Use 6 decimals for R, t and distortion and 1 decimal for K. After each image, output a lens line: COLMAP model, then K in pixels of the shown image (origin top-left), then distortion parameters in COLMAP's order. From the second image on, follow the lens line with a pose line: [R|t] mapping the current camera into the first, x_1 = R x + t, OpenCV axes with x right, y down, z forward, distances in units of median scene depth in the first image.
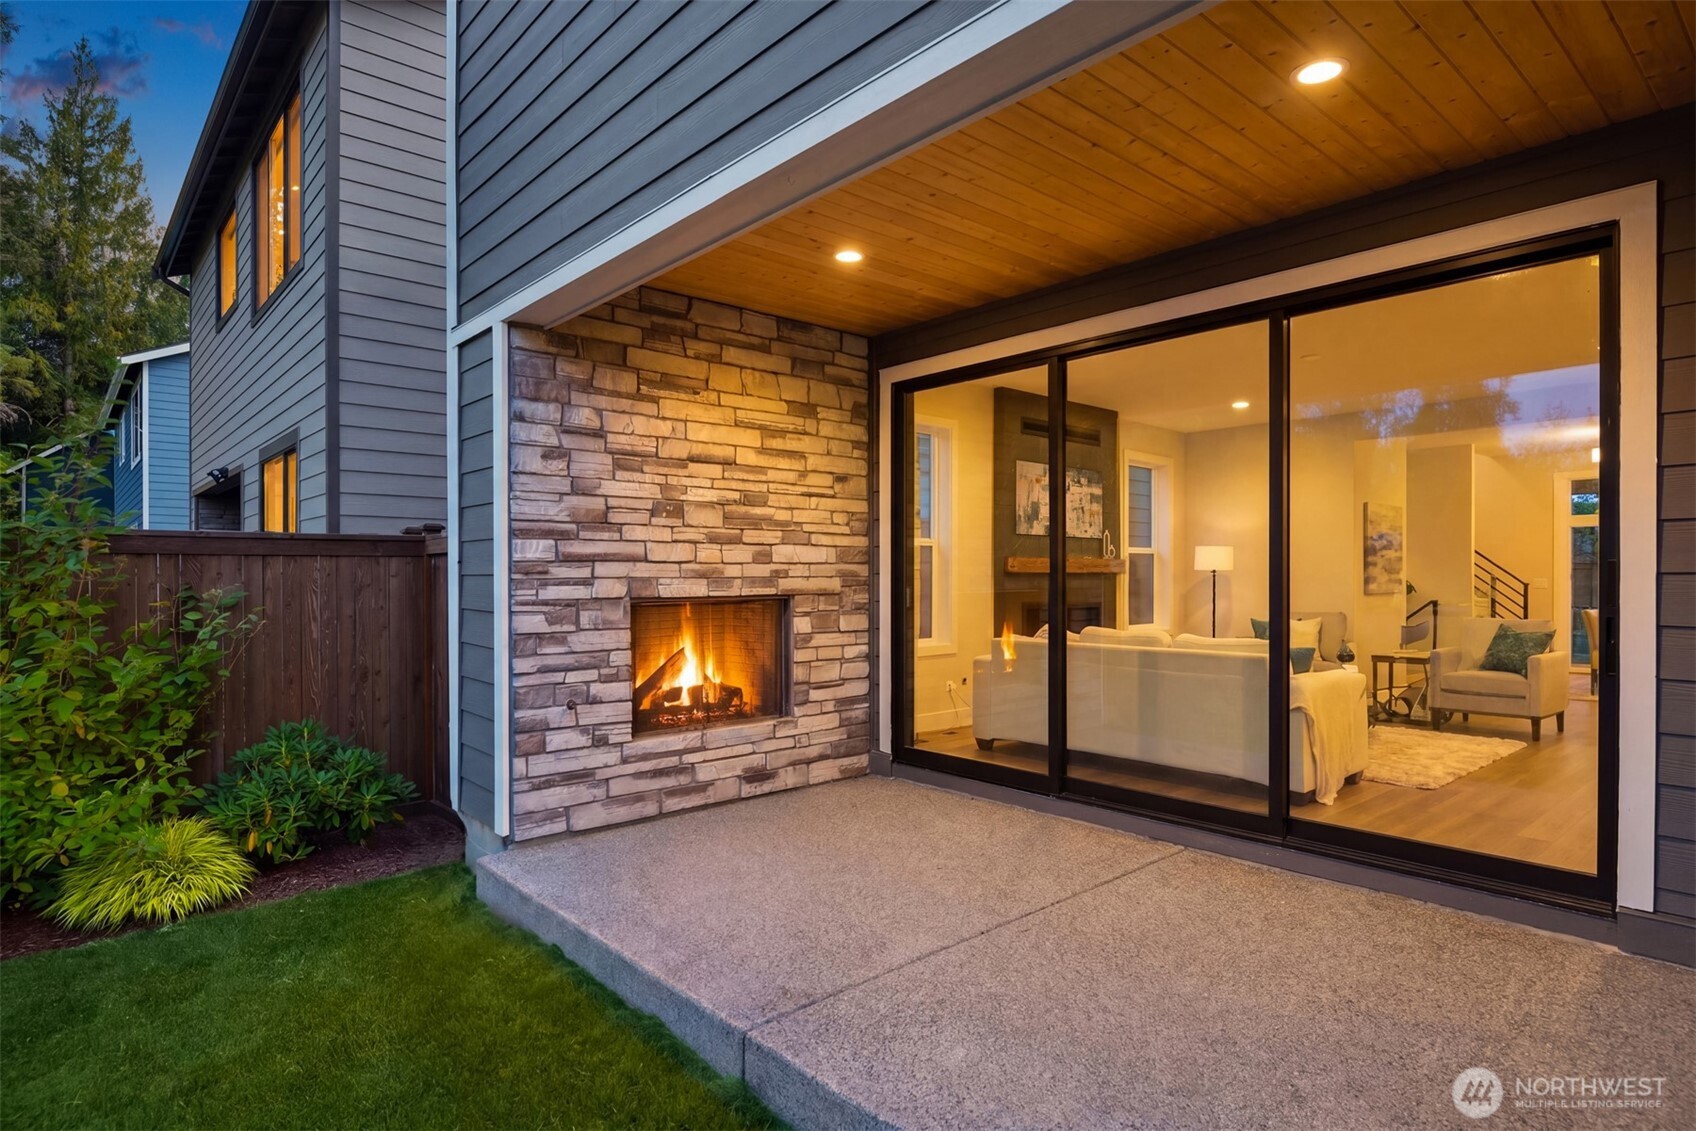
lens RADIAL K [[929.4, 0, 849.5], [0, 929.4, 586.4], [0, 0, 1]] dist [-0.002802, -0.001036]
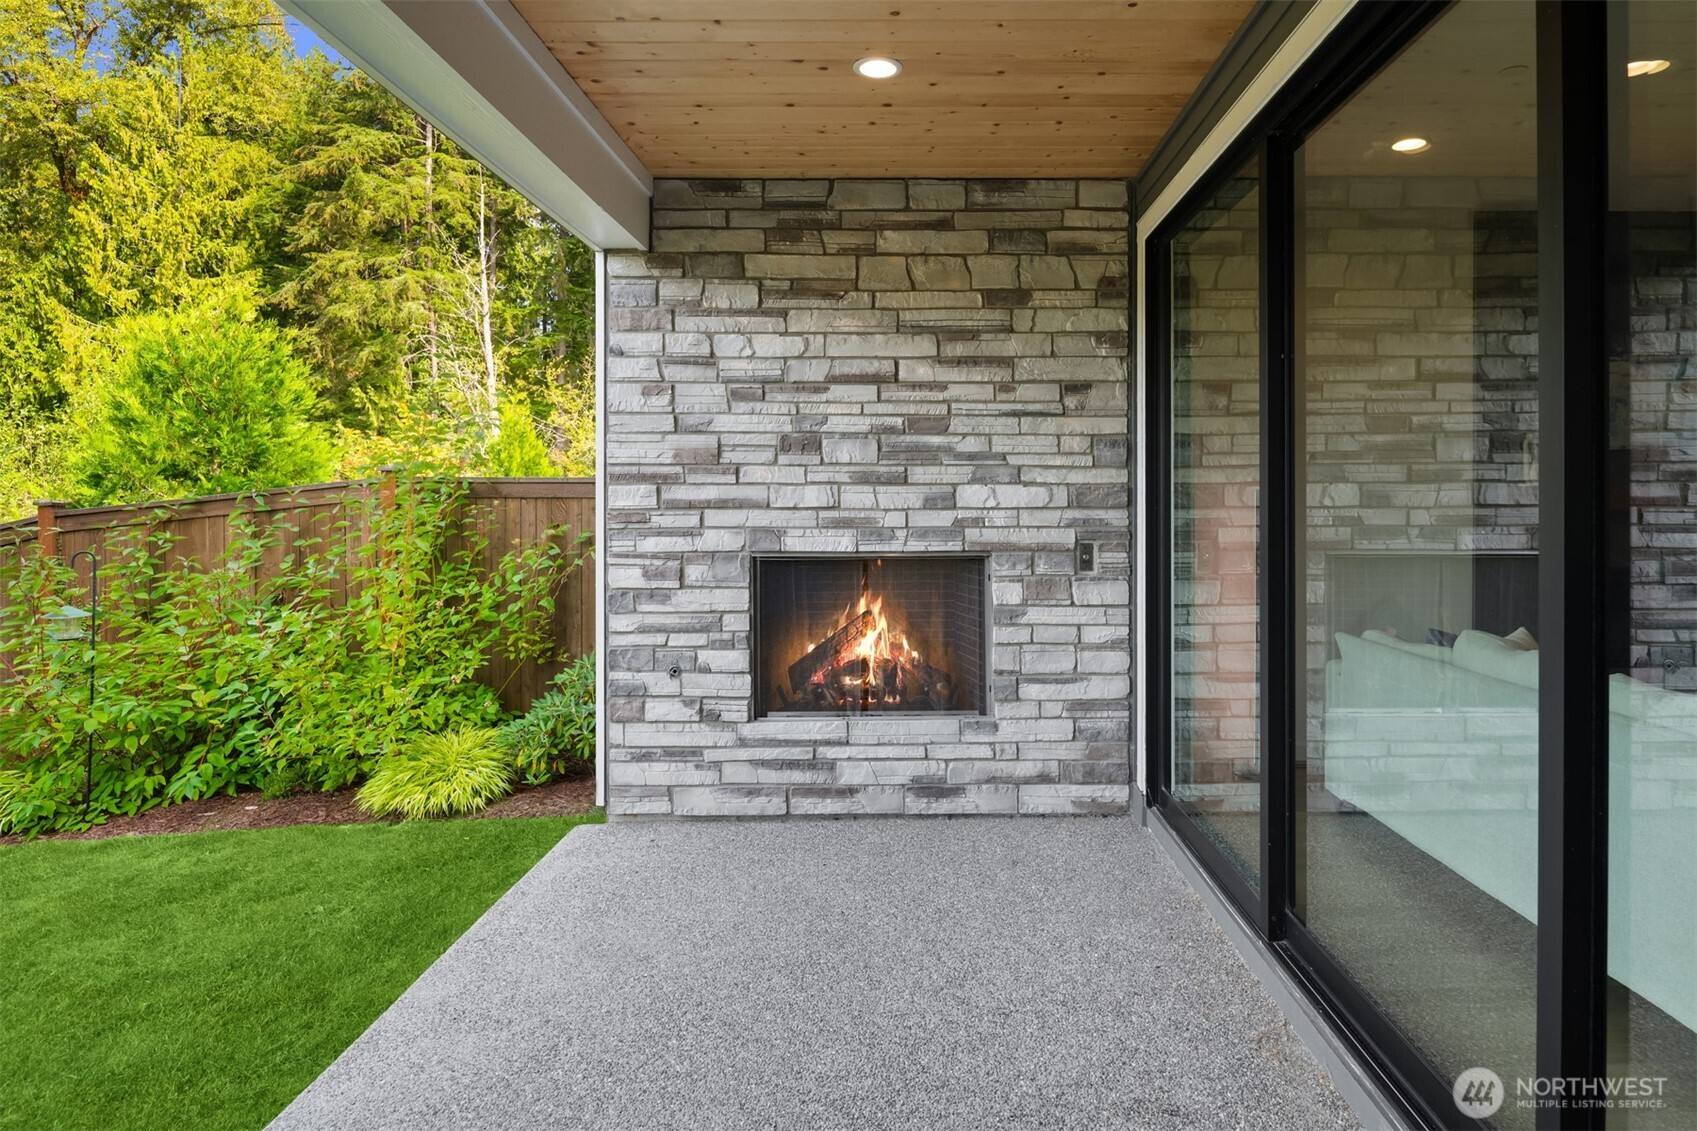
lens RADIAL K [[938.3, 0, 912.4], [0, 938.3, 507.8], [0, 0, 1]] dist [-0.000969, 0.000713]
pose [[0.751195, 0.004941, -0.660062, 0.419780], [-0.009230, 0.999953, -0.003020, -0.024936], [0.660016, 0.008361, 0.751205, 0.438889]]
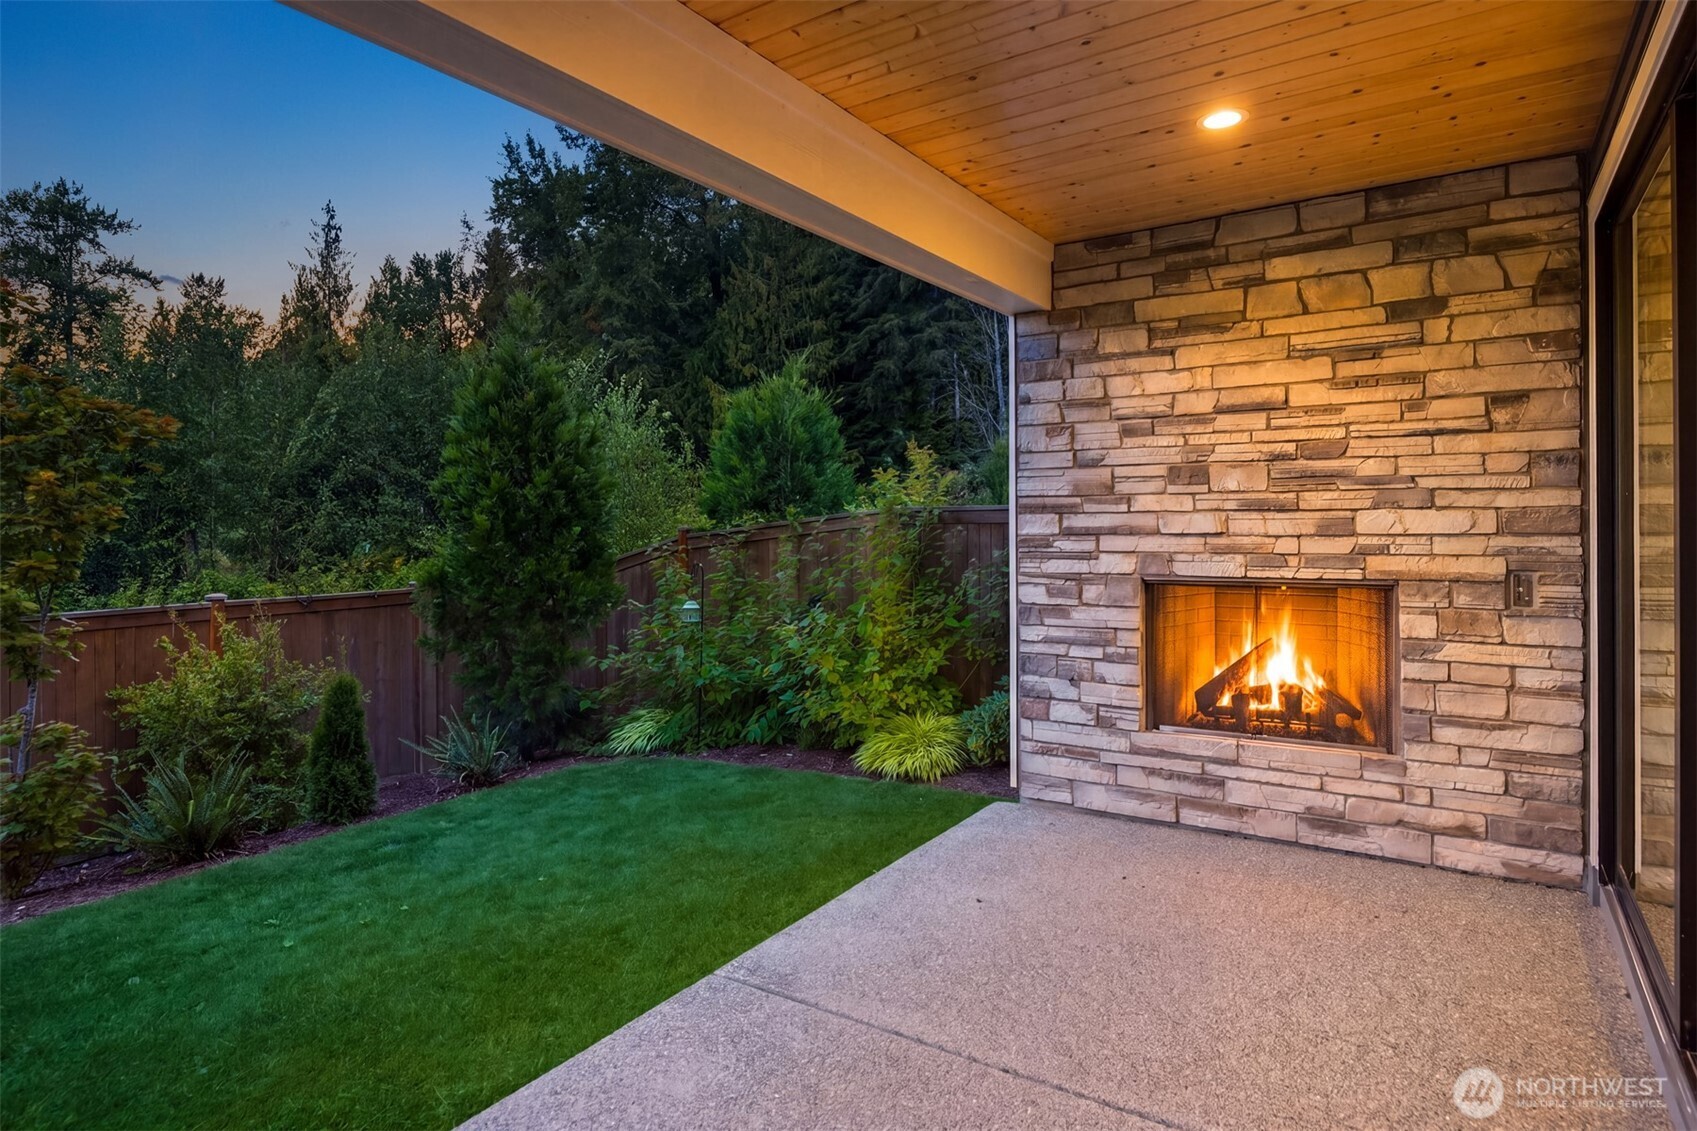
lens RADIAL K [[922.3, 0, 857.1], [0, 922.3, 530.2], [0, 0, 1]] dist [-0.002082, 0.000087]
pose [[0.260778, 0.006005, -0.965380, 0.544606], [-0.004997, 0.999976, 0.004870, -0.032881], [0.965386, 0.003554, 0.260801, 0.474004]]
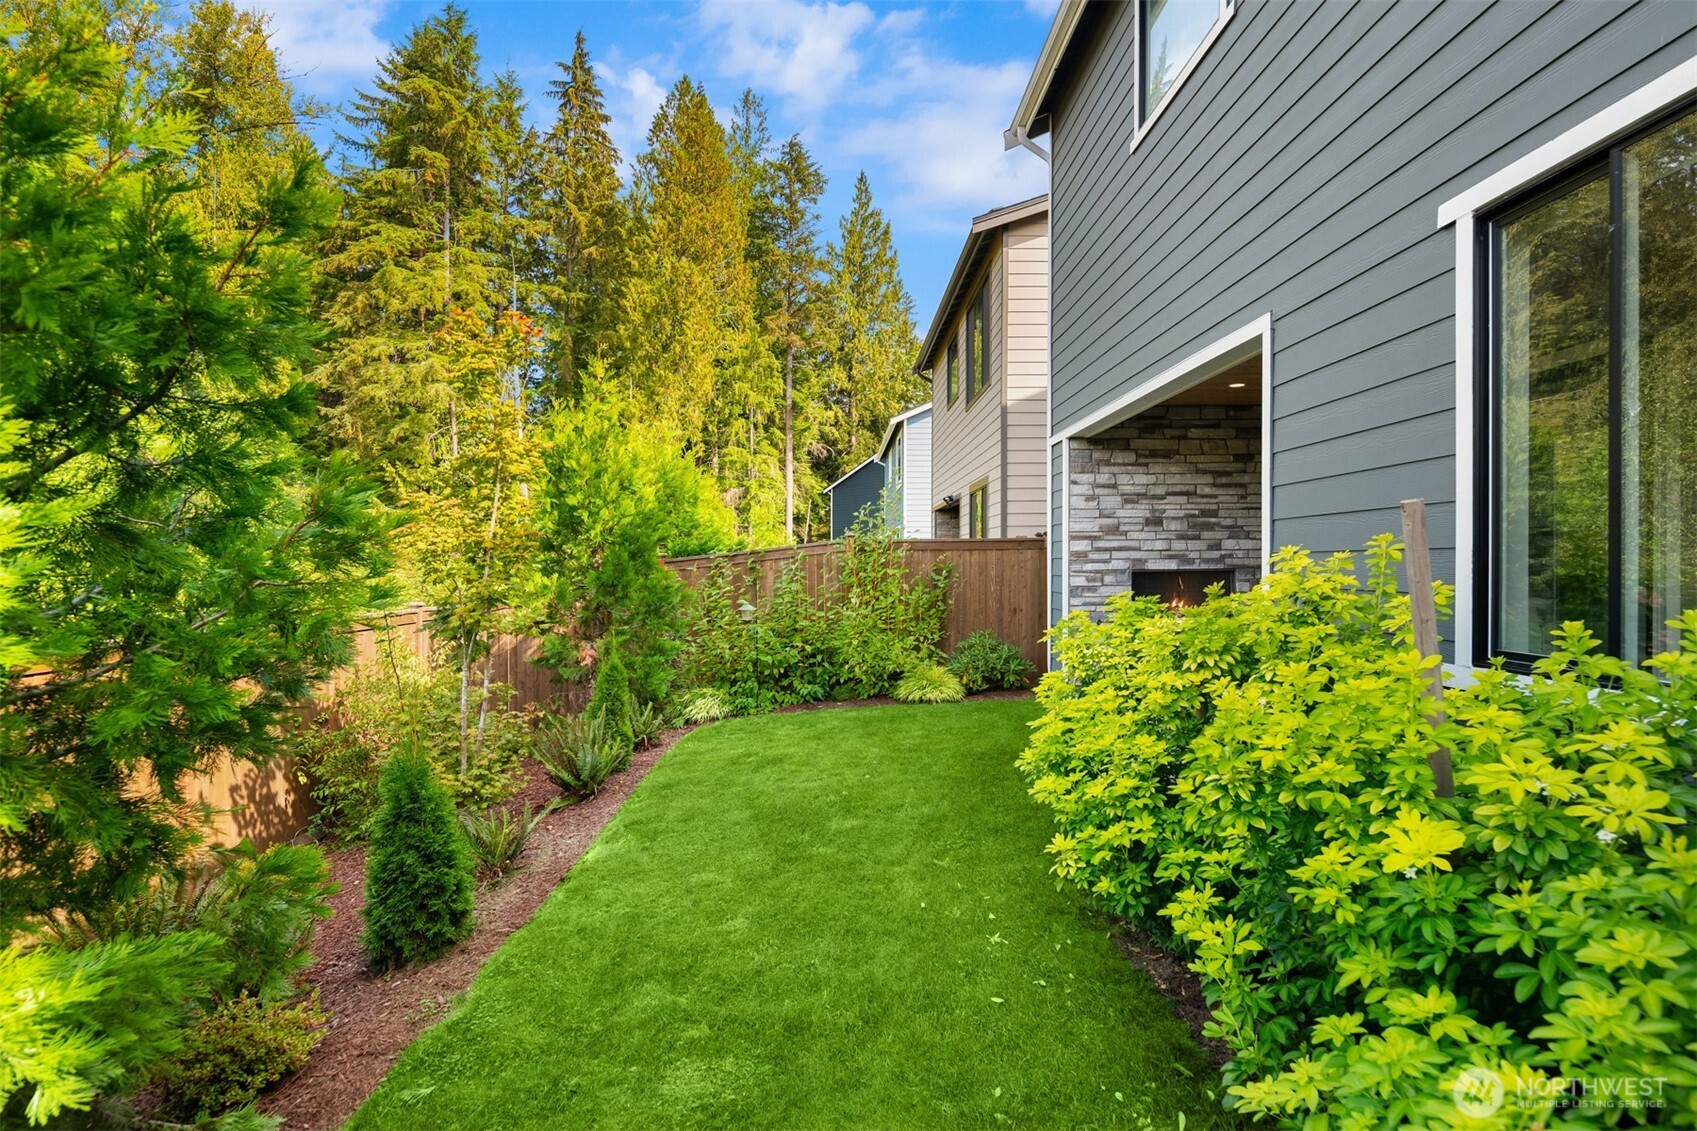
lens RADIAL K [[930.0, 0, 850.0], [0, 930.0, 586.4], [0, 0, 1]] dist [-0.002802, -0.001036]
pose [[0.767278, 0.009935, -0.641238, 0.529950], [-0.001440, 0.999904, 0.013769, 0.020947], [0.641313, -0.009641, 0.767219, -0.817240]]
